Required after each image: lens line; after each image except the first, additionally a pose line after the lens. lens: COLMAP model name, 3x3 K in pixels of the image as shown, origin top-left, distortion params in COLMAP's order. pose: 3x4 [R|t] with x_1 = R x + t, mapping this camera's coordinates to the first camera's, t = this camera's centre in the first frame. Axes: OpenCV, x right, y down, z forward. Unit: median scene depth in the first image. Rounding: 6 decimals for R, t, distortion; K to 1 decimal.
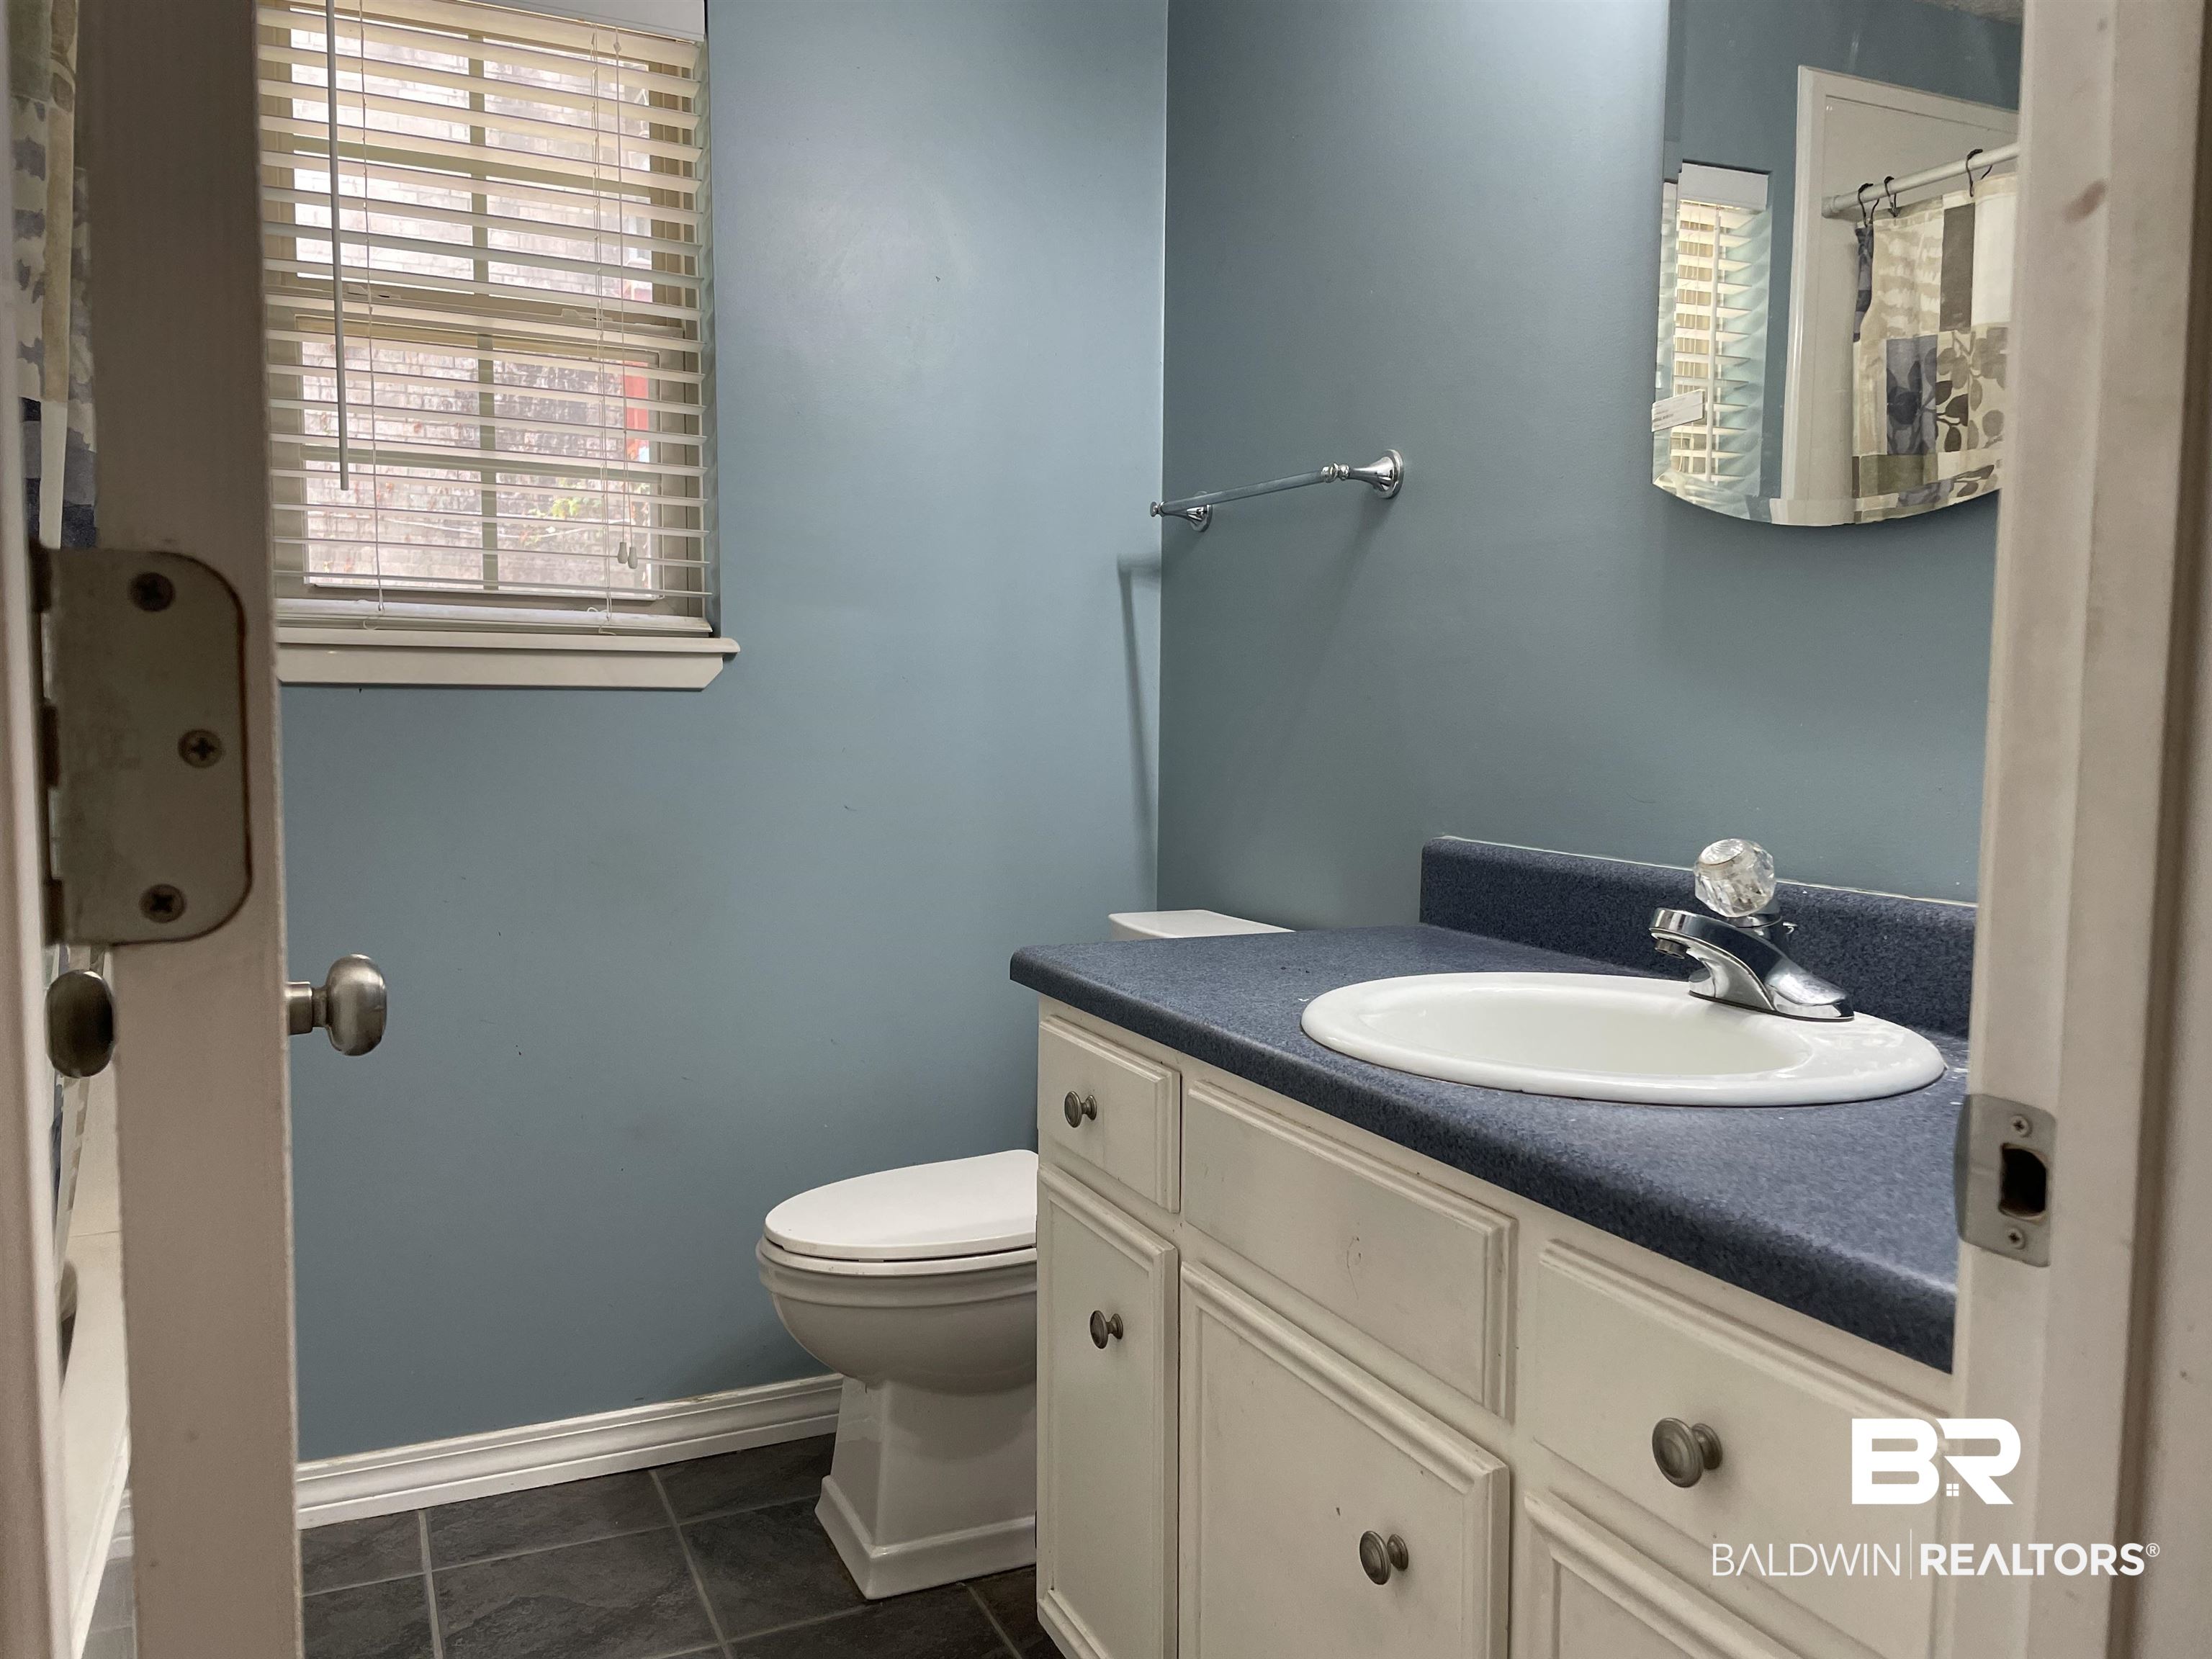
lens RADIAL K [[1675.0, 0, 1126.6], [0, 1675.0, 809.5], [0, 0, 1]] dist [0.082098, -0.097823]
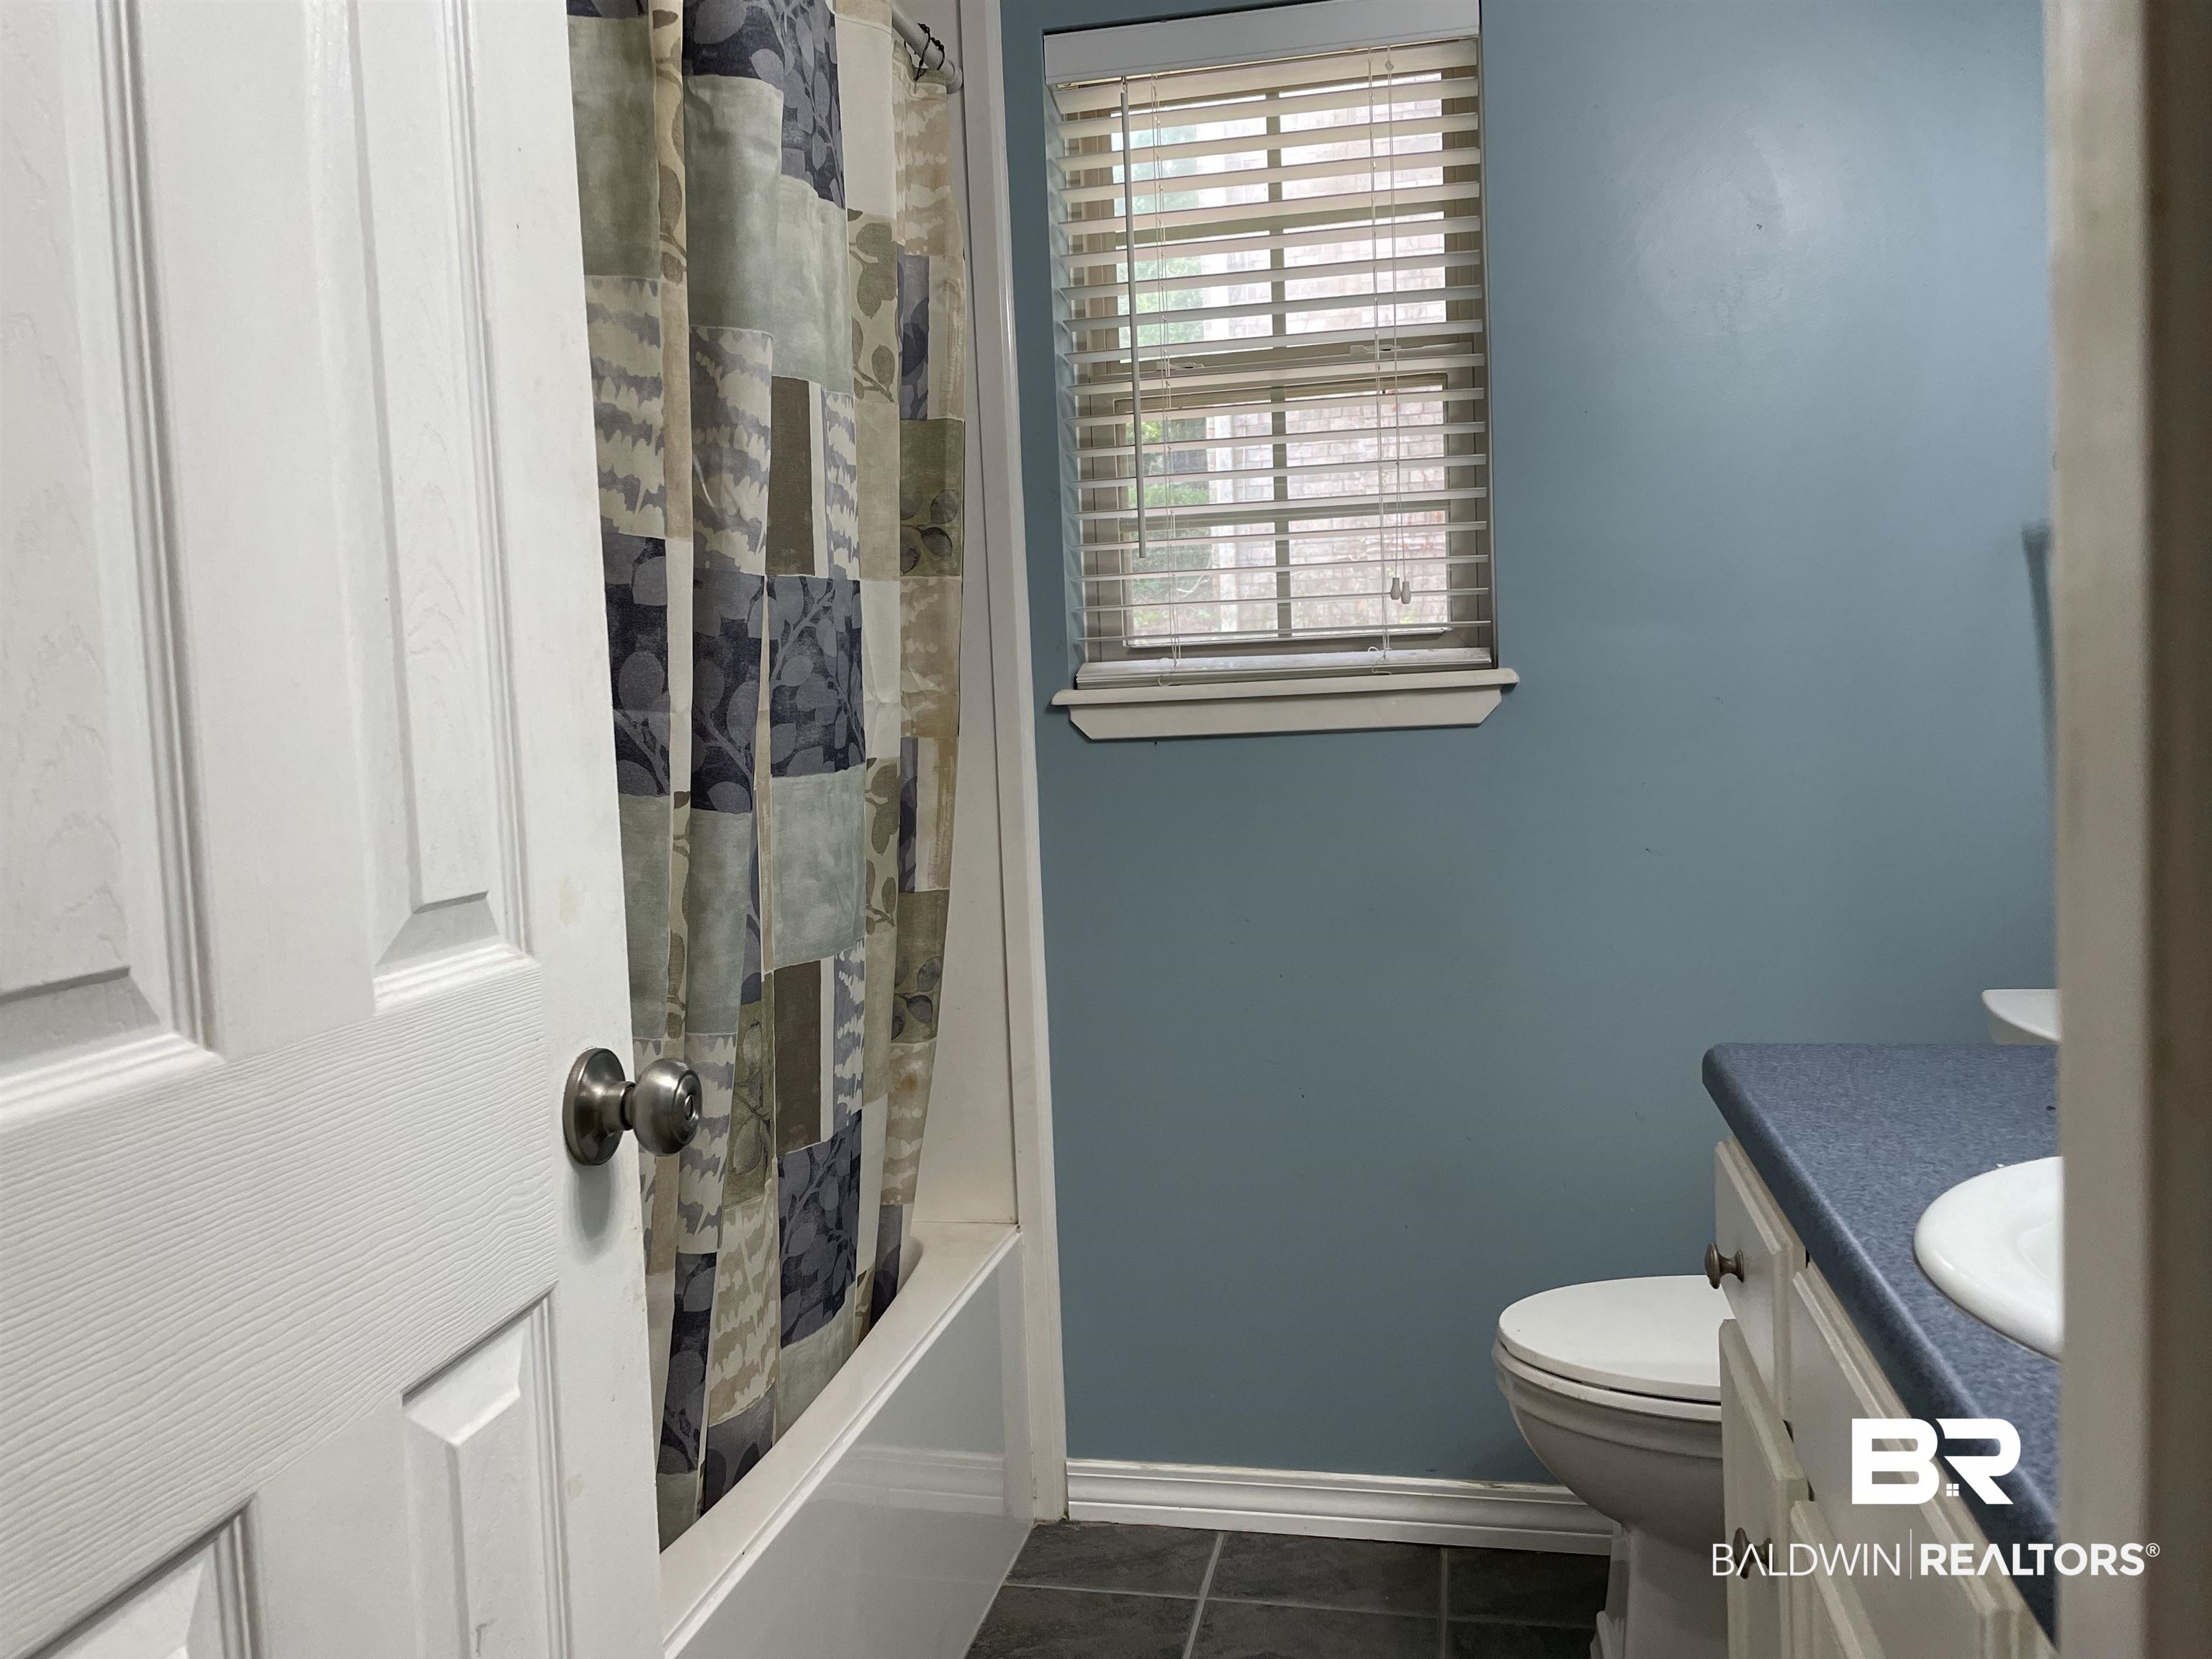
lens RADIAL K [[1675.0, 0, 1126.6], [0, 1675.0, 809.5], [0, 0, 1]] dist [0.082098, -0.097823]
pose [[0.797235, -0.010653, -0.603575, 0.156341], [0.011349, 0.999932, -0.002659, -0.024235], [0.603562, -0.004730, 0.797302, 0.136310]]
